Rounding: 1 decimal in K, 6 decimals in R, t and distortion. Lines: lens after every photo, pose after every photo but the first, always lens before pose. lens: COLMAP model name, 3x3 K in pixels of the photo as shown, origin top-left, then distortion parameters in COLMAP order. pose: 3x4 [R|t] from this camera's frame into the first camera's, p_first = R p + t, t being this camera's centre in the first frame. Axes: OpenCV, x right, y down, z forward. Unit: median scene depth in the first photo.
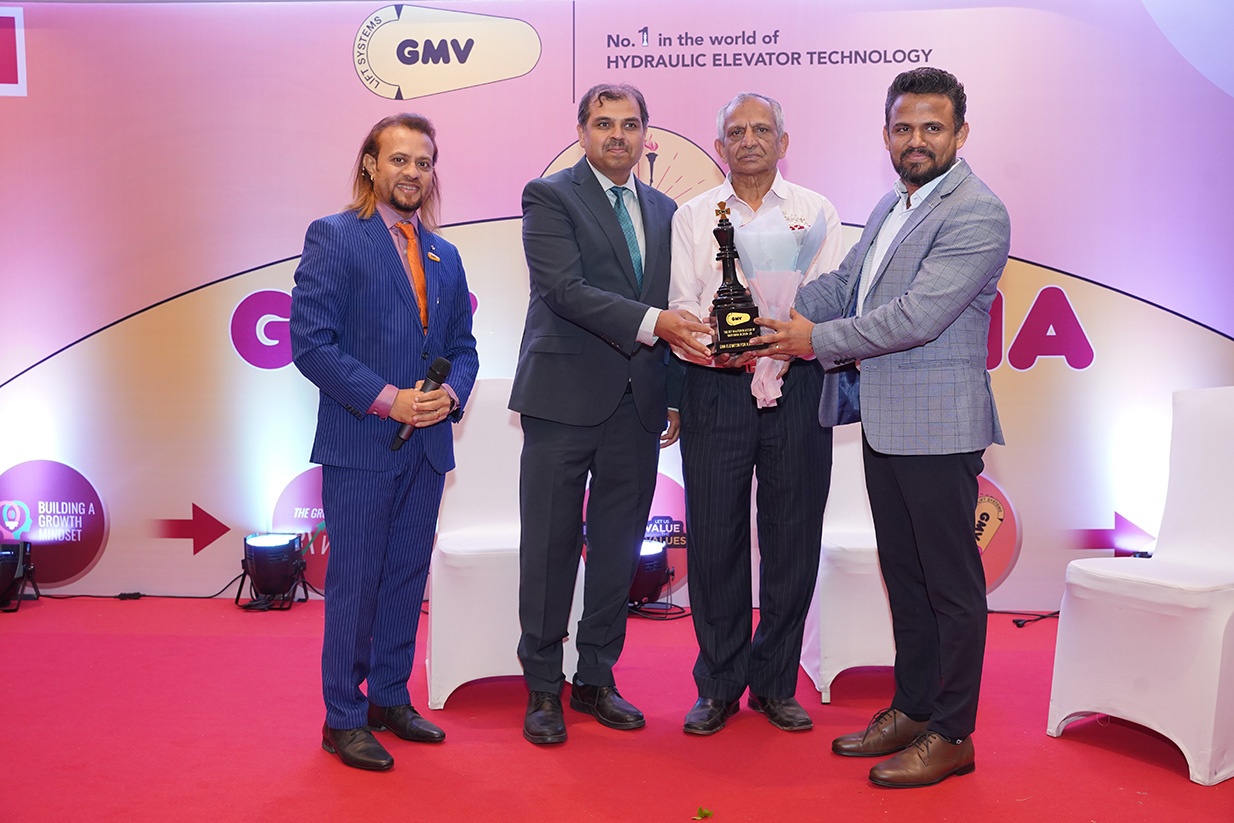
lens RADIAL K [[1246.7, 0, 625.9], [0, 1246.7, 407.0], [0, 0, 1]] dist [-0.071157, 0.234444]
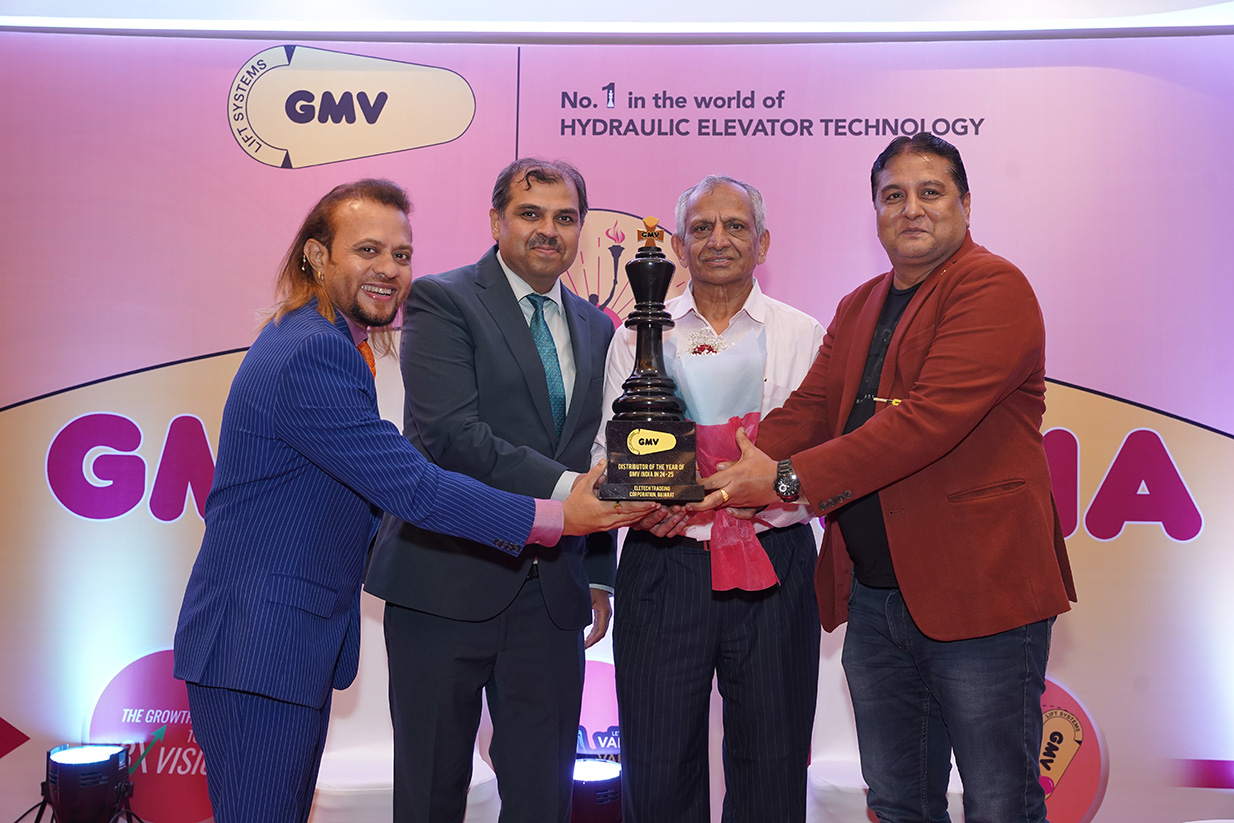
lens RADIAL K [[1420.1, 0, 627.0], [0, 1420.1, 414.0], [0, 0, 1]] dist [0.047179, 0.070313]
pose [[0.999636, 0.019803, 0.018300, 0.013242], [-0.018156, 0.996114, -0.086177, -0.025757], [-0.019935, 0.085813, 0.996112, 0.137368]]
